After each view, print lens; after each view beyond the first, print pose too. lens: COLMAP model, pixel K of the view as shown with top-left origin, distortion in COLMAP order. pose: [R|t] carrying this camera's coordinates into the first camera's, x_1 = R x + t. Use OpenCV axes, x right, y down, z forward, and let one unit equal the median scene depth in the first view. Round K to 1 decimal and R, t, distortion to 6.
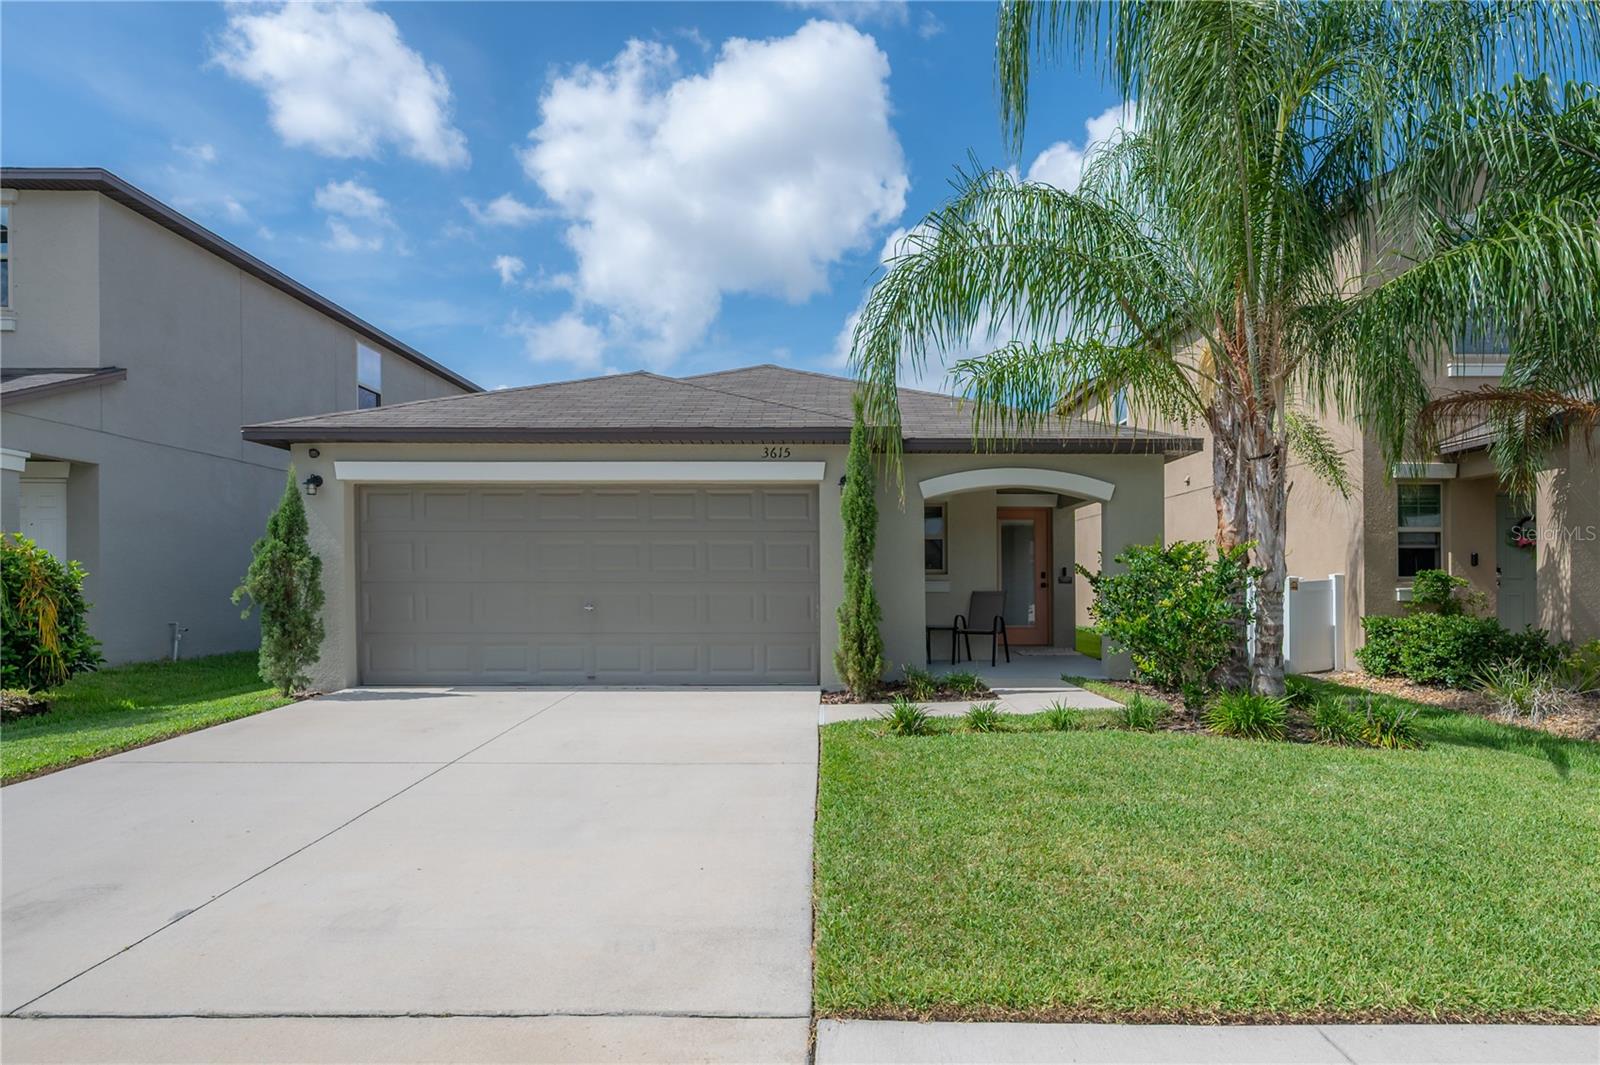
lens RADIAL K [[881.2, 0, 803.6], [0, 881.2, 564.9], [0, 0, 1]] dist [-0.004009, -0.000968]
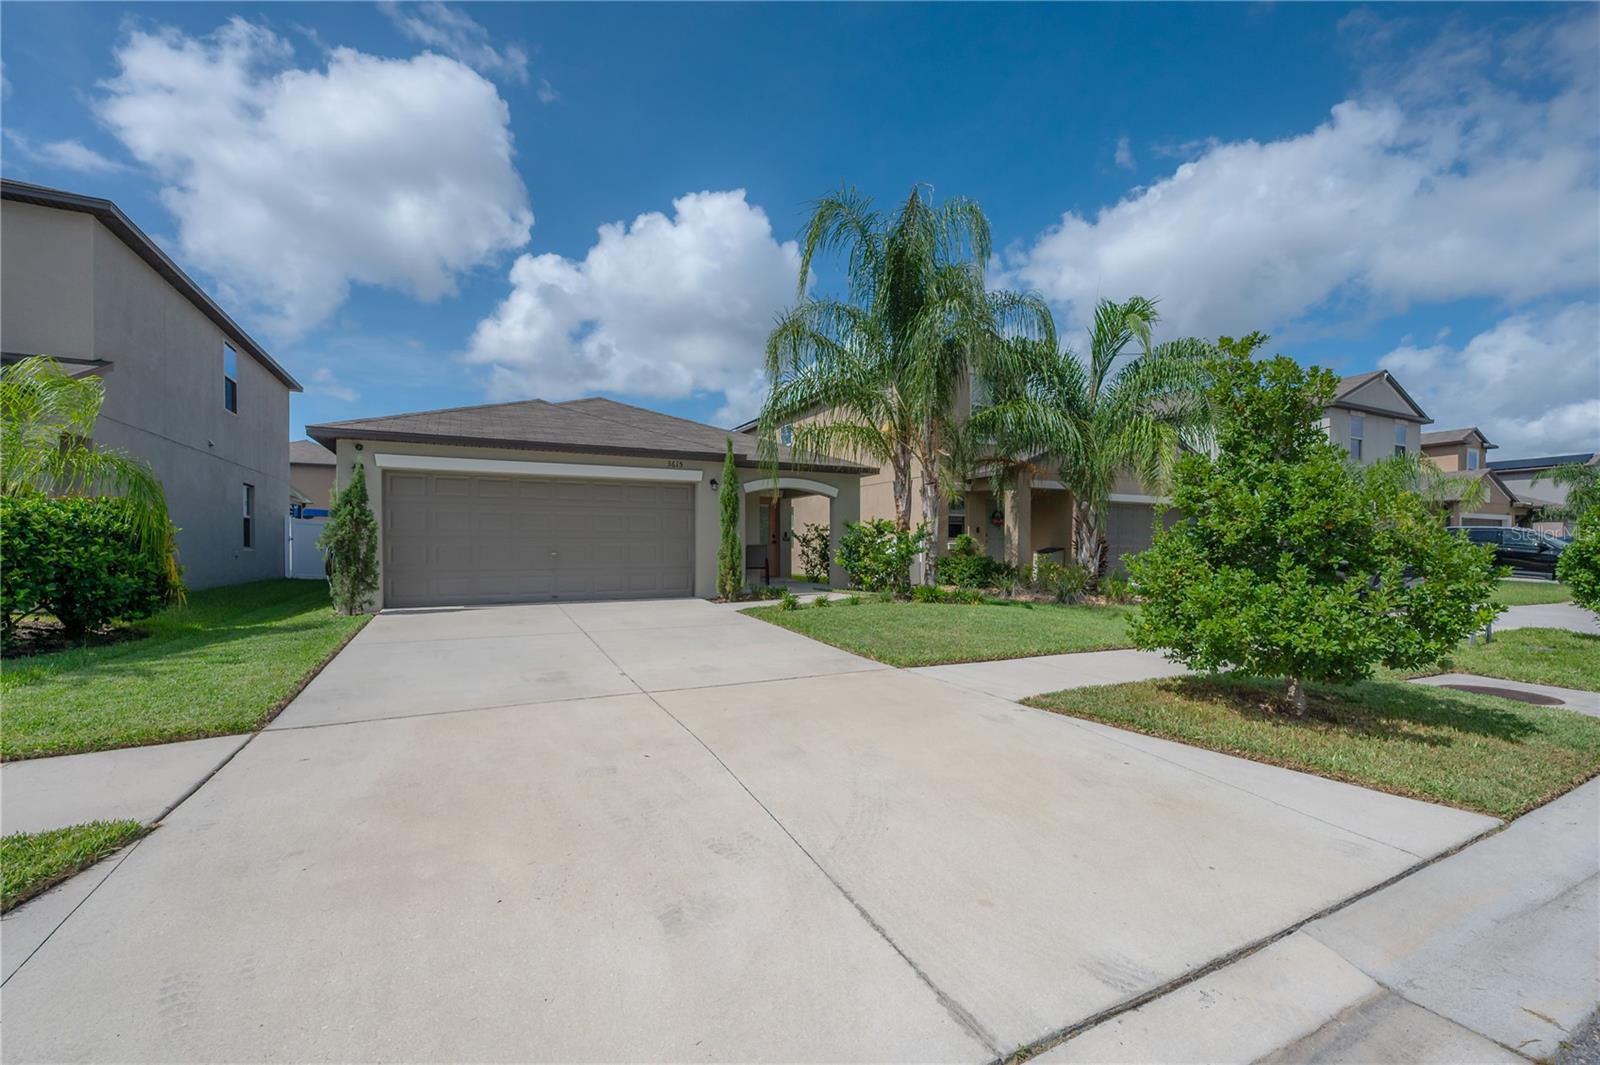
lens RADIAL K [[639.7, 0, 802.9], [0, 639.7, 519.7], [0, 0, 1]] dist [-0.001788, 0.000016]
pose [[0.901364, 0.016989, 0.432730, -0.342925], [-0.008767, 0.999741, -0.020990, 0.007171], [-0.432974, 0.015126, 0.901279, -0.249588]]
